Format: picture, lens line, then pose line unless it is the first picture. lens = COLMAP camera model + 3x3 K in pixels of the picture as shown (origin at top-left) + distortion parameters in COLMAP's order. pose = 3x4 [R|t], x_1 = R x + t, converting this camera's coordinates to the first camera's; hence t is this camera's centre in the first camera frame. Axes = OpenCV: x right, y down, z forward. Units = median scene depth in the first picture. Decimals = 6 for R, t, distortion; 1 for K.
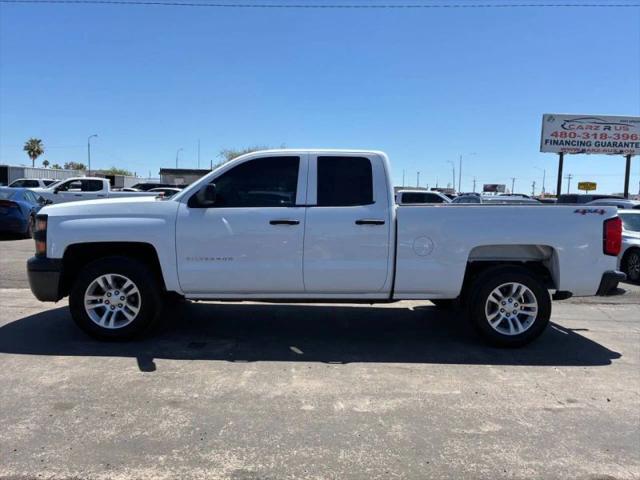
lens RADIAL K [[490.8, 0, 315.9], [0, 490.8, 244.0], [0, 0, 1]] dist [0.026910, -0.032058]
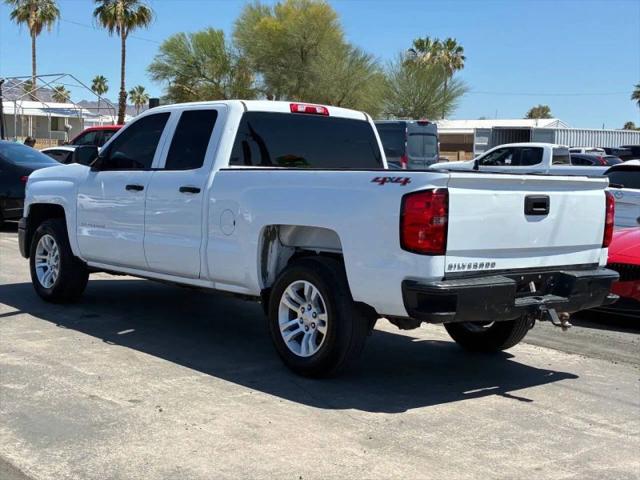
lens RADIAL K [[977.7, 0, 322.3], [0, 977.7, 237.1], [0, 0, 1]] dist [0.081088, 0.000000]
pose [[0.624697, 0.055222, -0.778912, 1.491883], [-0.086693, 0.996234, 0.001101, 0.013177], [0.776040, 0.066838, 0.627132, 0.149182]]
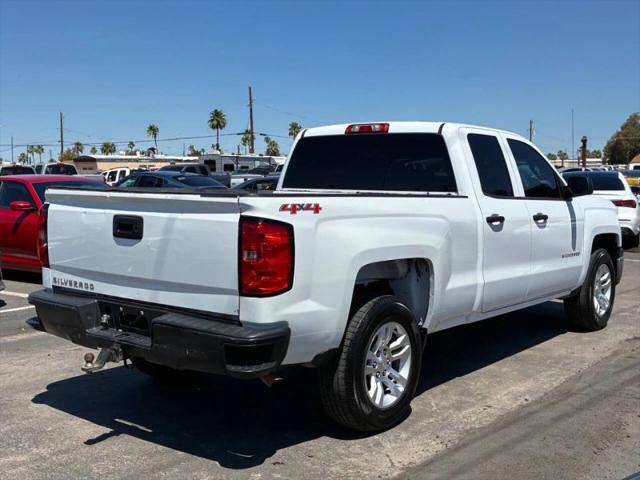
lens RADIAL K [[780.1, 0, 320.9], [0, 780.1, 230.3], [0, 0, 1]] dist [0.038247, 0.000000]
pose [[-0.656554, 0.026097, -0.753827, 1.172500], [-0.087795, 0.989964, 0.110737, -0.172380], [0.749152, 0.138887, -0.647674, 1.981829]]
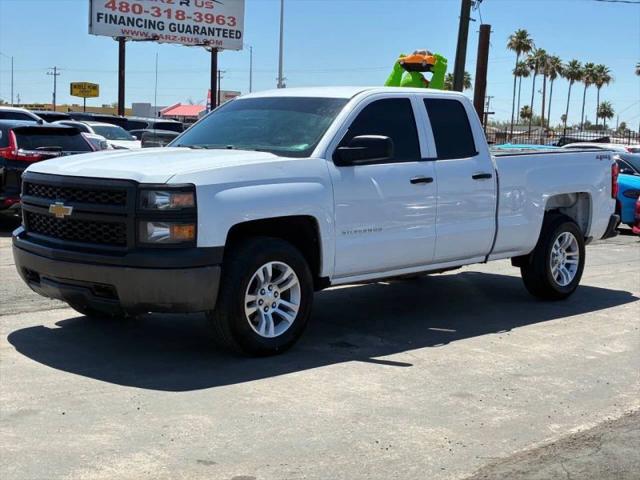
lens RADIAL K [[977.7, 0, 321.3], [0, 977.7, 239.2], [0, 0, 1]] dist [0.081088, 0.000000]
pose [[0.725356, -0.082601, 0.683400, -1.290996], [0.055642, 0.996561, 0.061393, -0.054240], [-0.686122, -0.006506, 0.727458, -0.087996]]
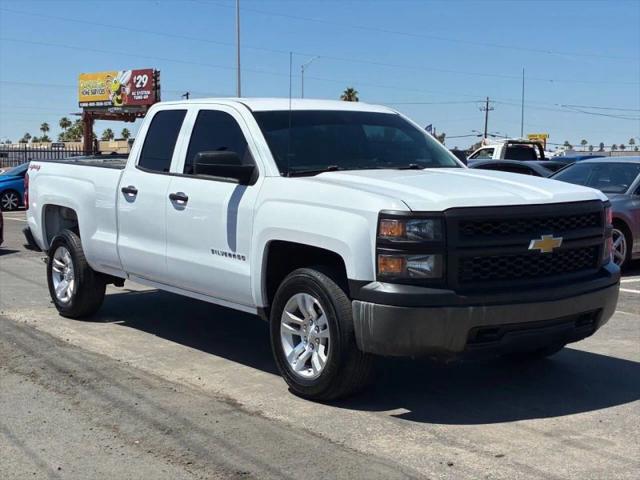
lens RADIAL K [[977.7, 0, 322.0], [0, 977.7, 239.7], [0, 0, 1]] dist [0.081088, 0.000000]
pose [[-0.554131, -0.101831, 0.826178, -1.454814], [0.056820, 0.985548, 0.159585, -0.242137], [-0.830488, 0.135374, -0.540336, 2.030319]]
